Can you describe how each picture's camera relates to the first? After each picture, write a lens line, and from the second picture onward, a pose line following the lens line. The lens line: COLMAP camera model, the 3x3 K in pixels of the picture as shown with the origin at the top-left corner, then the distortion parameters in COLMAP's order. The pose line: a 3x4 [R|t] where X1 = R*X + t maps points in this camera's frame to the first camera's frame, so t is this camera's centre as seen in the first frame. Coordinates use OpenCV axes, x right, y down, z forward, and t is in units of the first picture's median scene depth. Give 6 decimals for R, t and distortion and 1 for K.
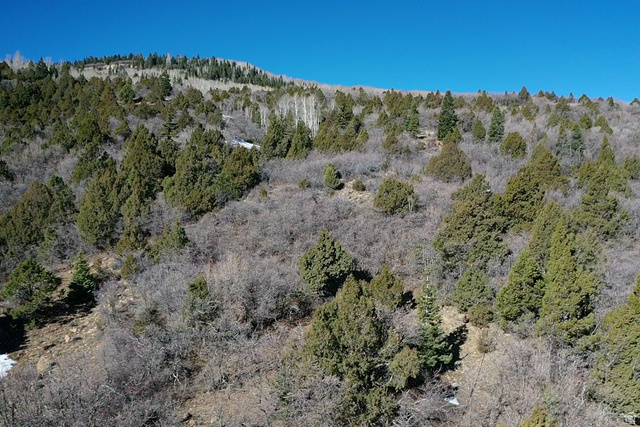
lens RADIAL K [[521.6, 0, 320.0], [0, 521.6, 213.5], [0, 0, 1]] dist [-0.038542, 0.014398]
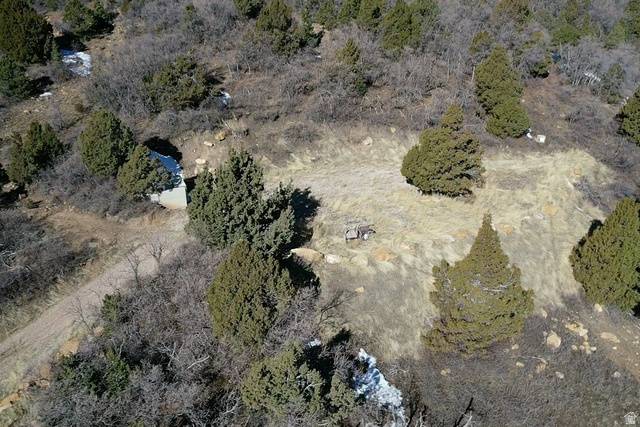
lens RADIAL K [[521.6, 0, 320.0], [0, 521.6, 213.5], [0, 0, 1]] dist [-0.038542, 0.014398]
pose [[0.962243, -0.109978, 0.248986, -0.275444], [0.006437, 0.923678, 0.383116, 0.093249], [-0.272117, -0.367047, 0.889510, -0.924551]]
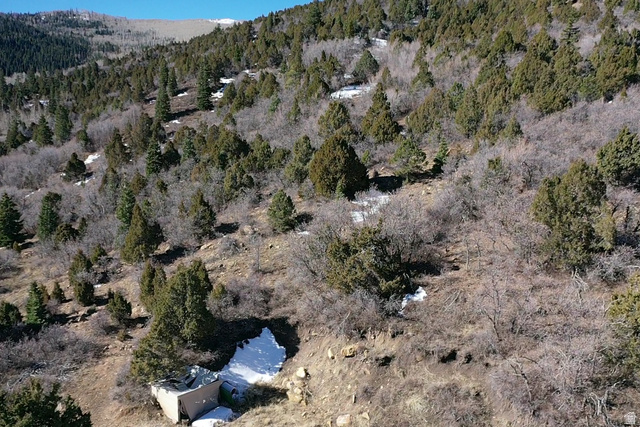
lens RADIAL K [[521.6, 0, 320.0], [0, 521.6, 213.5], [0, 0, 1]] dist [-0.038542, 0.014398]
pose [[0.668075, 0.151309, -0.728548, 0.401014], [-0.020119, 0.982422, 0.185587, 0.023320], [0.743822, -0.109328, 0.659375, -0.224435]]
